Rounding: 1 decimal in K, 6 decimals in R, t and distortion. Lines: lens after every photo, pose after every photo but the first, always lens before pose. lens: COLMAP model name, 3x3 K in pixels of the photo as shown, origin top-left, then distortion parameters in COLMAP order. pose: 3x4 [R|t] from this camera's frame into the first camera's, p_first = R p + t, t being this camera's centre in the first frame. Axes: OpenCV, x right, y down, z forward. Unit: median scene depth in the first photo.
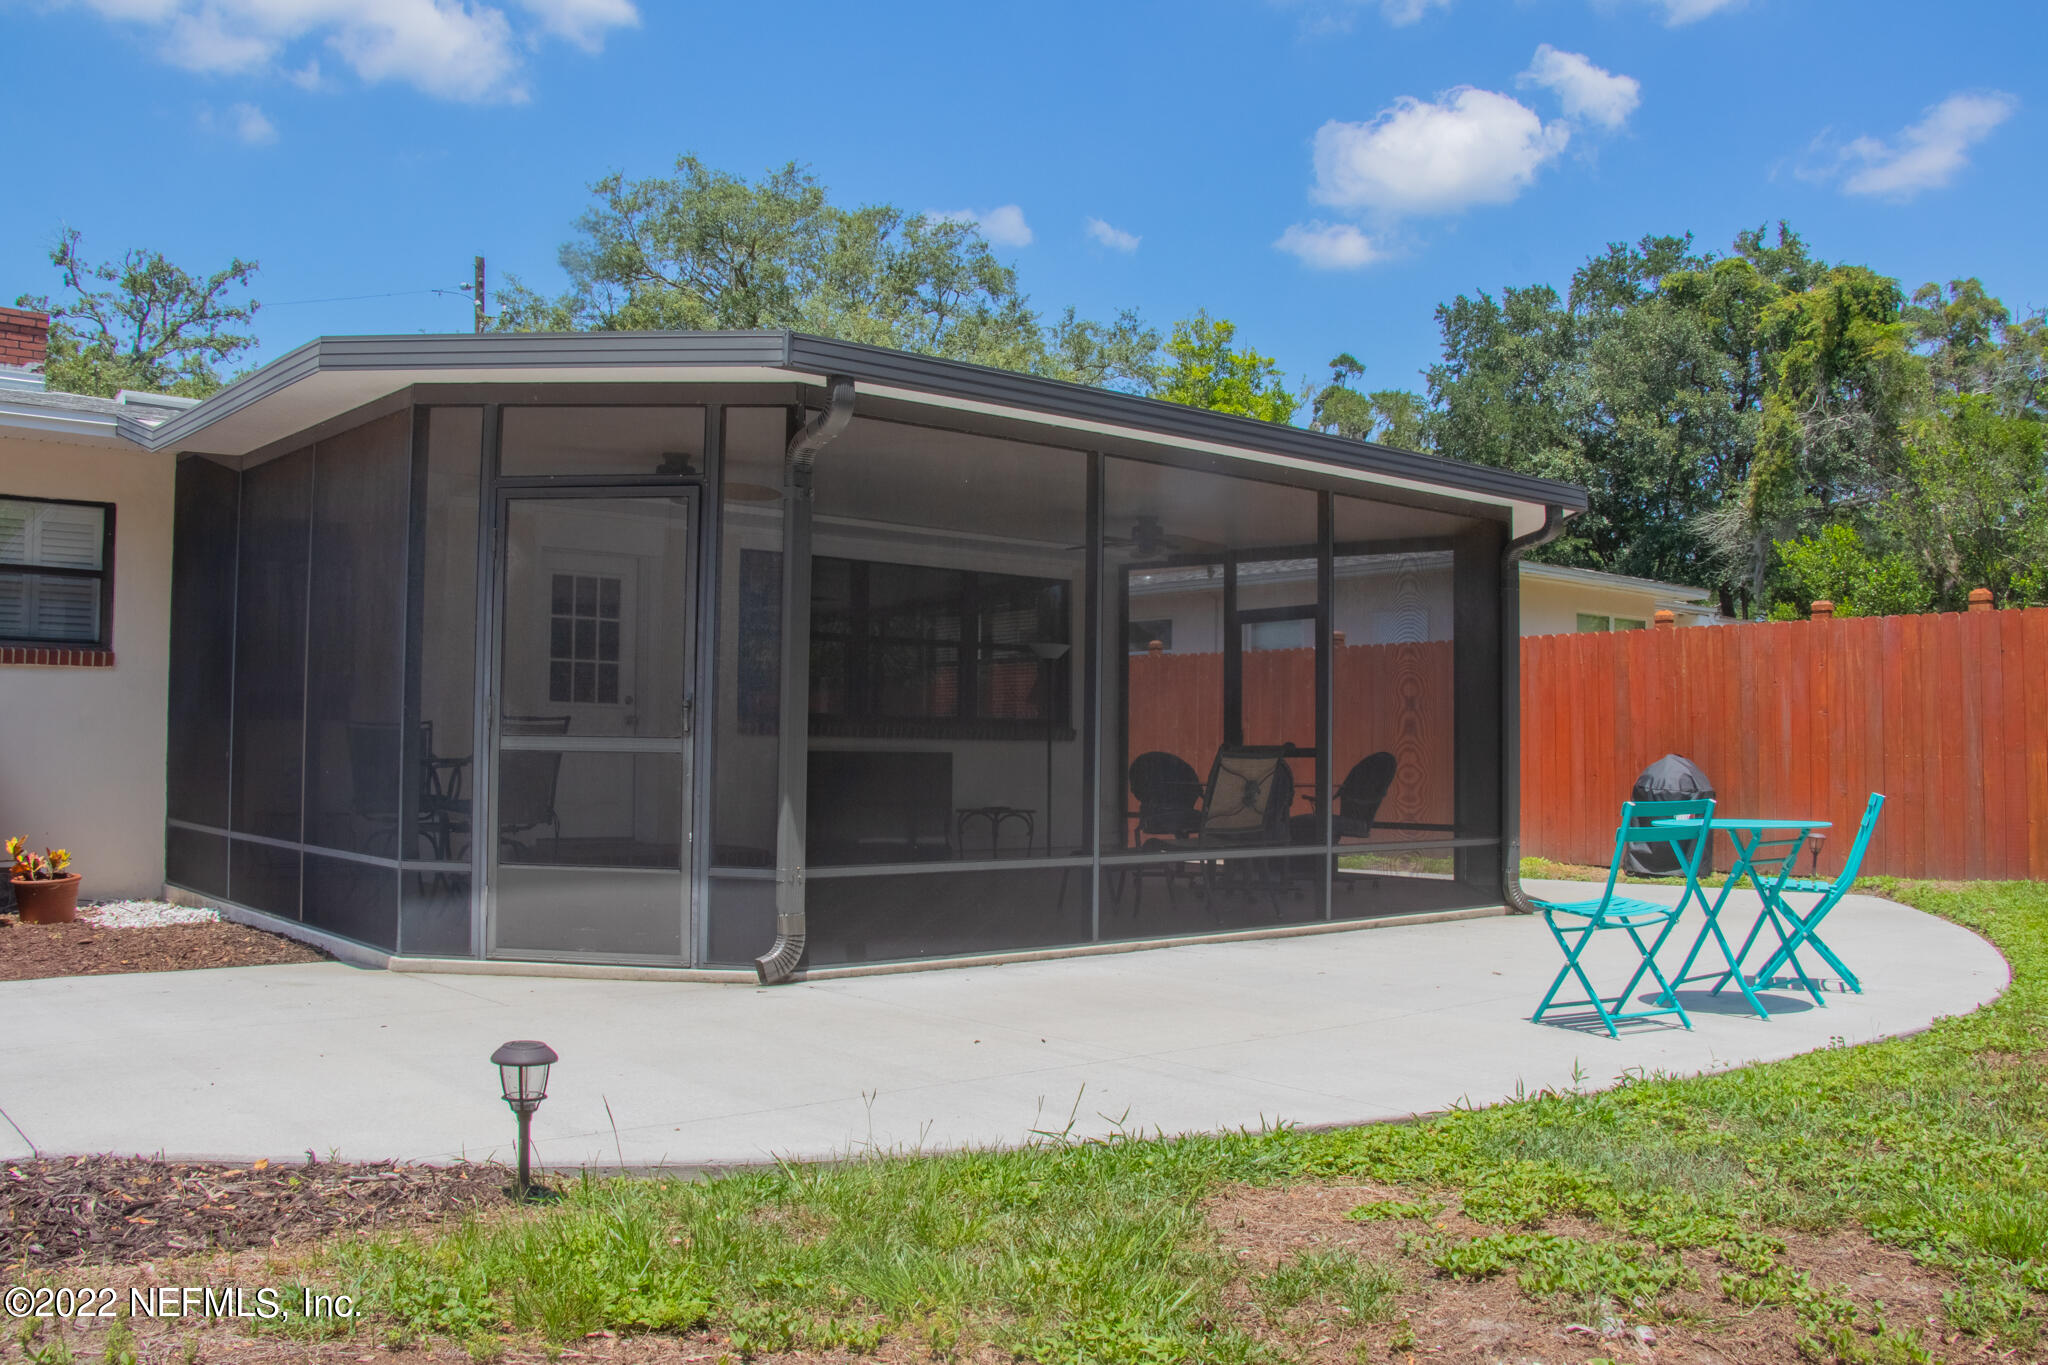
lens RADIAL K [[1678.5, 0, 994.3], [0, 1678.5, 679.5], [0, 0, 1]] dist [-0.203386, 0.165478]
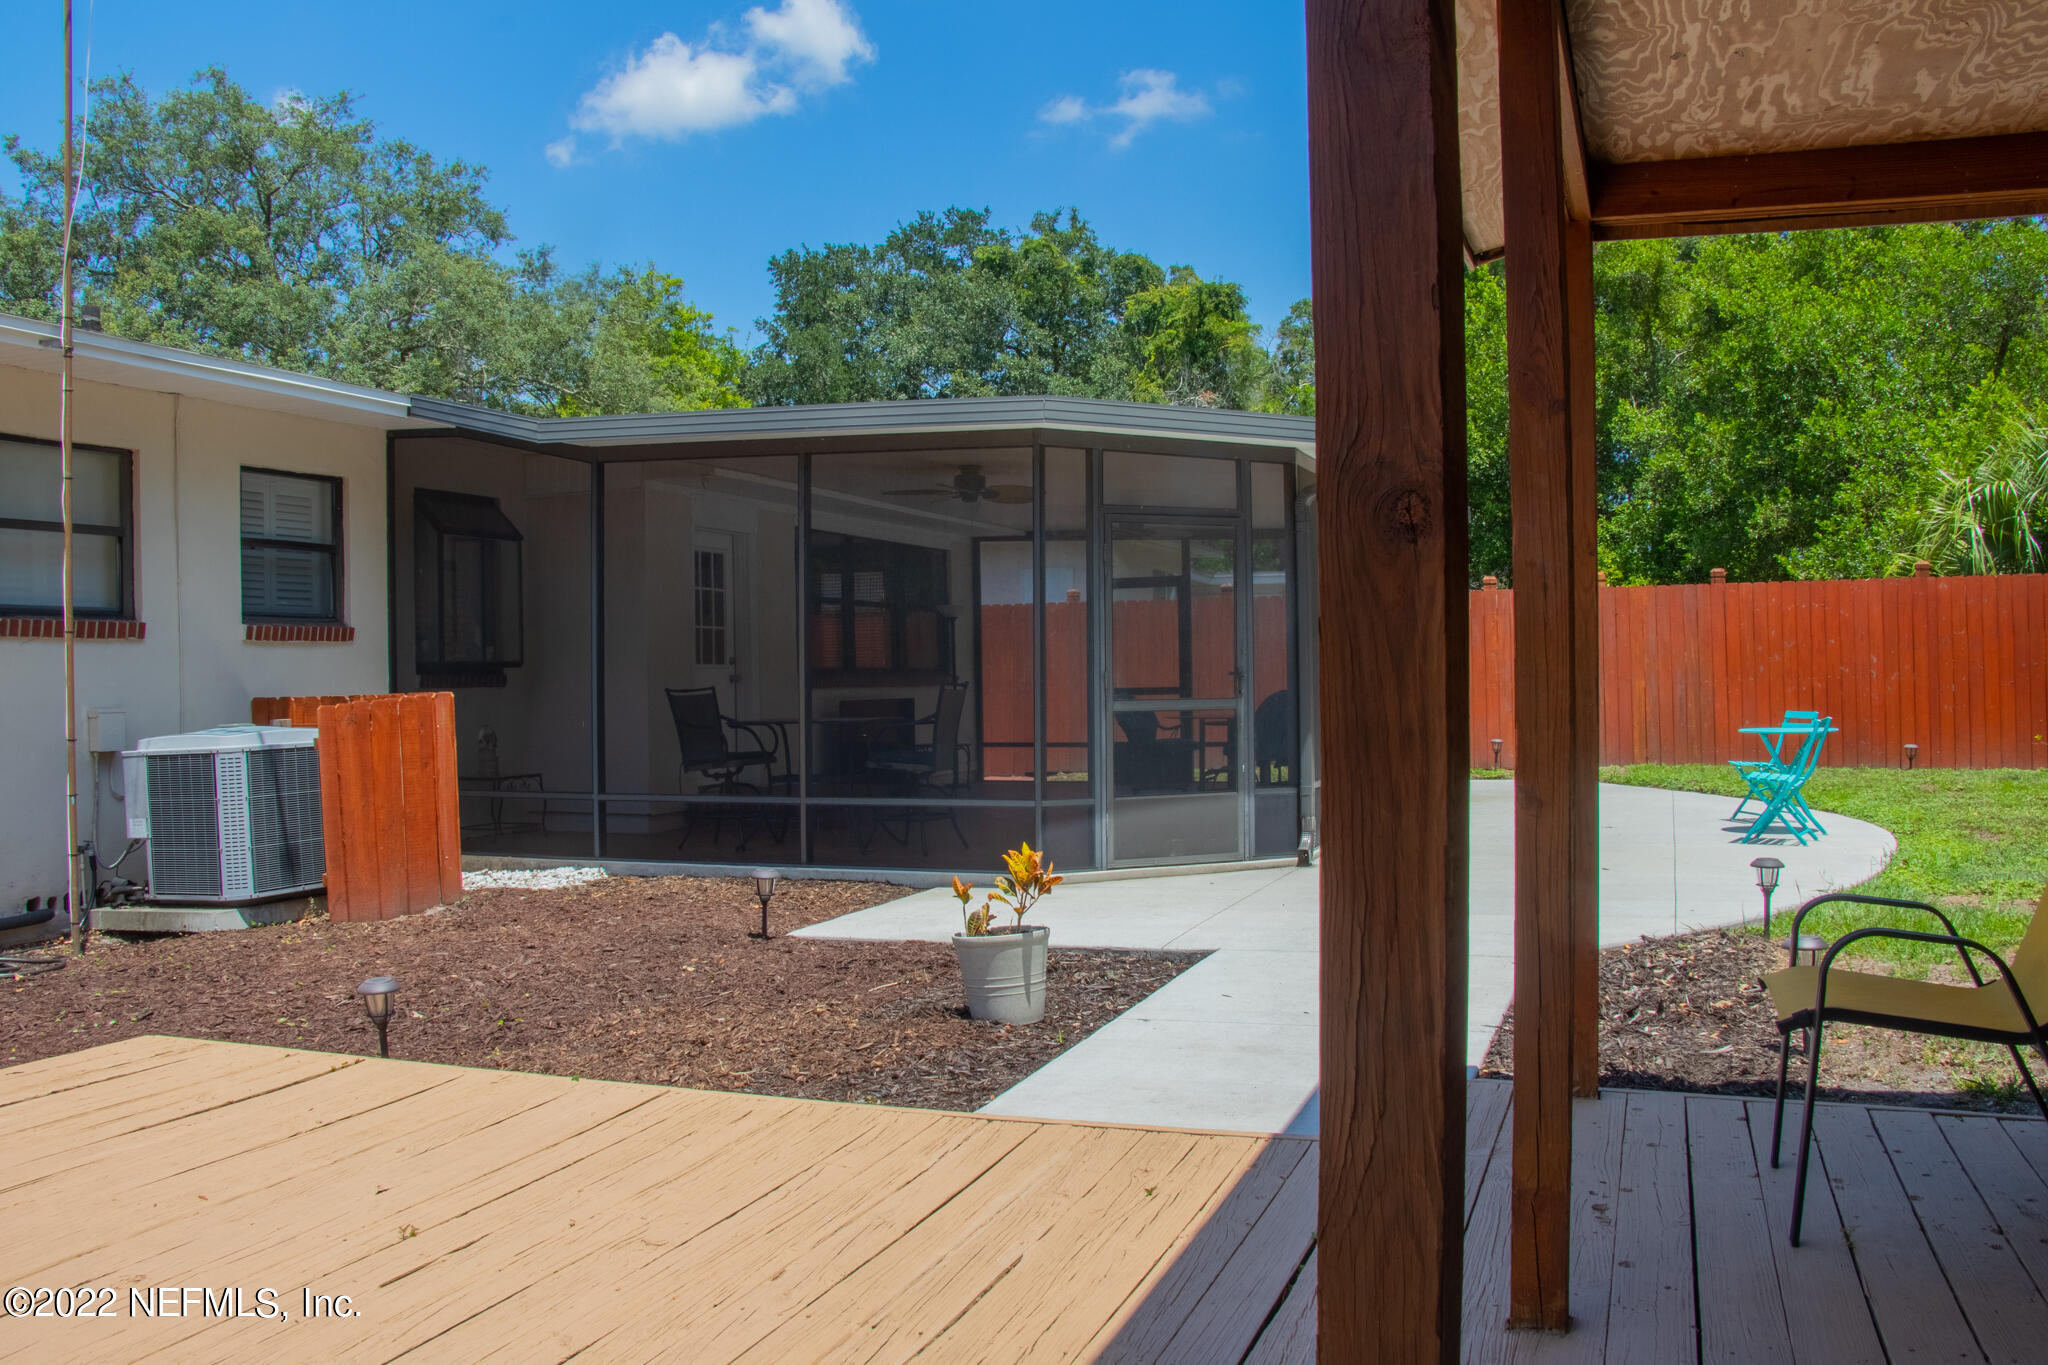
lens RADIAL K [[1697.1, 0, 1024.0], [0, 1697.1, 682.5], [0, 0, 1]] dist [-0.212598, 0.166406]
pose [[0.858937, -0.027850, 0.511324, -0.165838], [0.002852, 0.998765, 0.049607, -0.007818], [-0.512074, -0.041151, 0.857955, -0.021505]]
